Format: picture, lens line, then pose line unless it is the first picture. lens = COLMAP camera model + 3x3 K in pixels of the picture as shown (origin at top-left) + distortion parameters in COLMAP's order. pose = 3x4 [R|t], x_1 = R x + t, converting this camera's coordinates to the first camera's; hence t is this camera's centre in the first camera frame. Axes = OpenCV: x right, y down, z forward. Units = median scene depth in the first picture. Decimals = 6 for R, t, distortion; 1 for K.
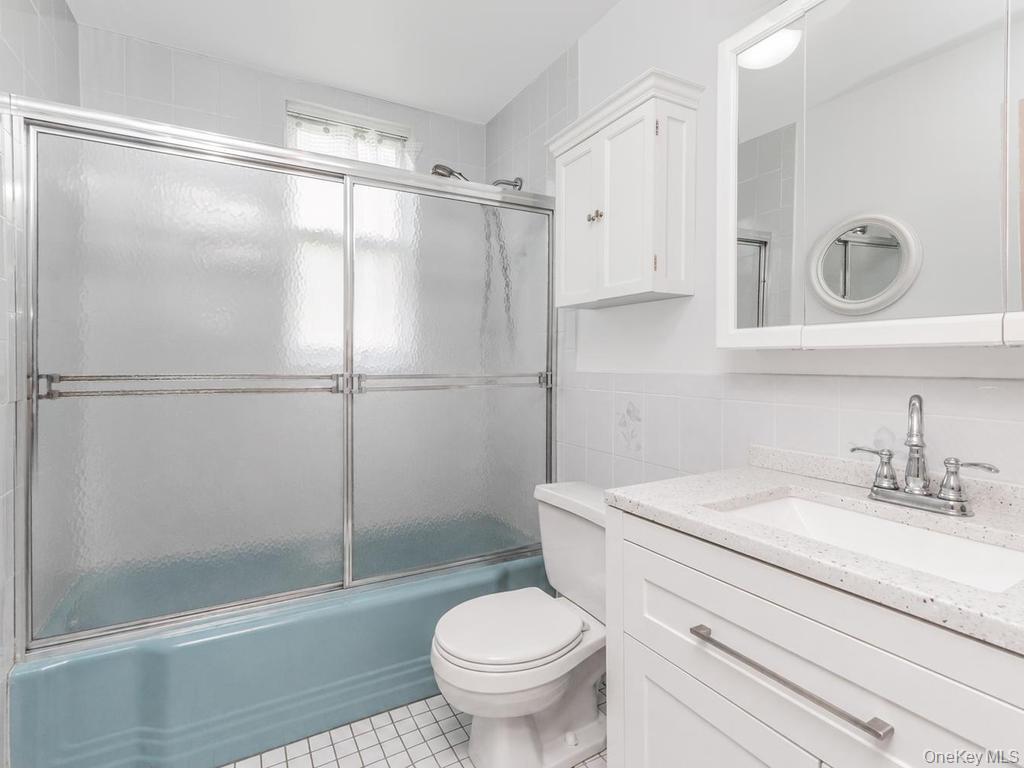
lens RADIAL K [[515.9, 0, 512.0], [0, 515.9, 384.0], [0, 0, 1]] dist [-0.001807, -0.001187]
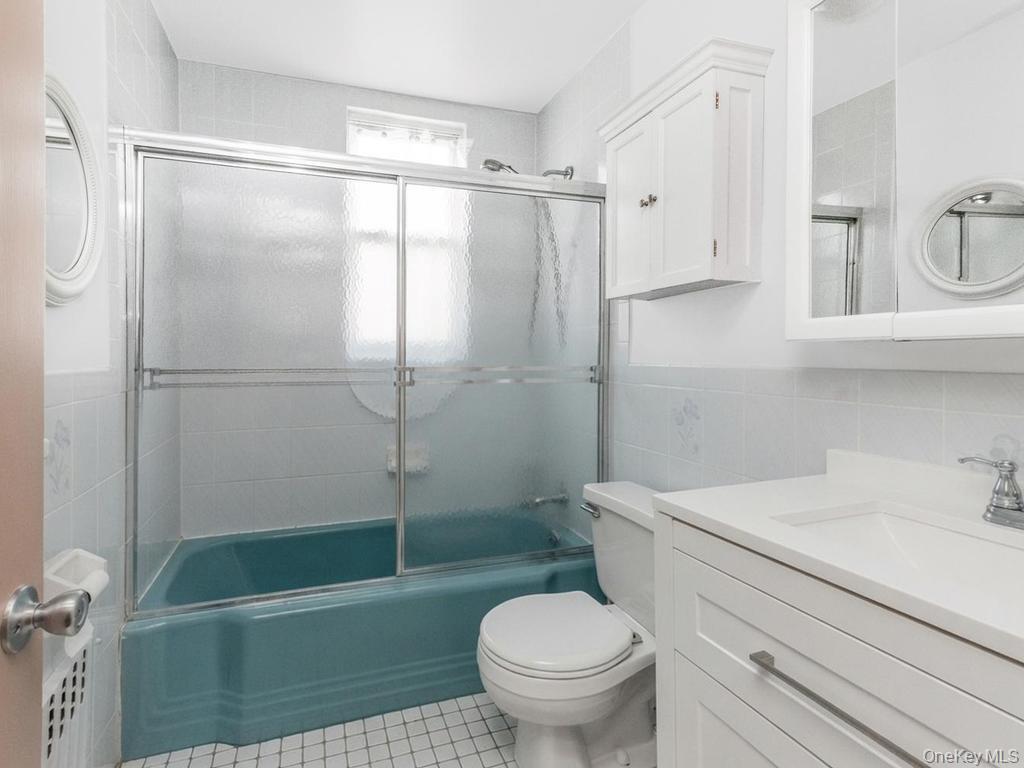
lens RADIAL K [[505.9, 0, 510.6], [0, 505.9, 372.6], [0, 0, 1]] dist [0.002011, 0.000145]
pose [[0.981727, 0.002853, -0.190274, 0.090934], [-0.004767, 0.999943, -0.009602, -0.002216], [0.190235, 0.010334, 0.981684, 0.049238]]
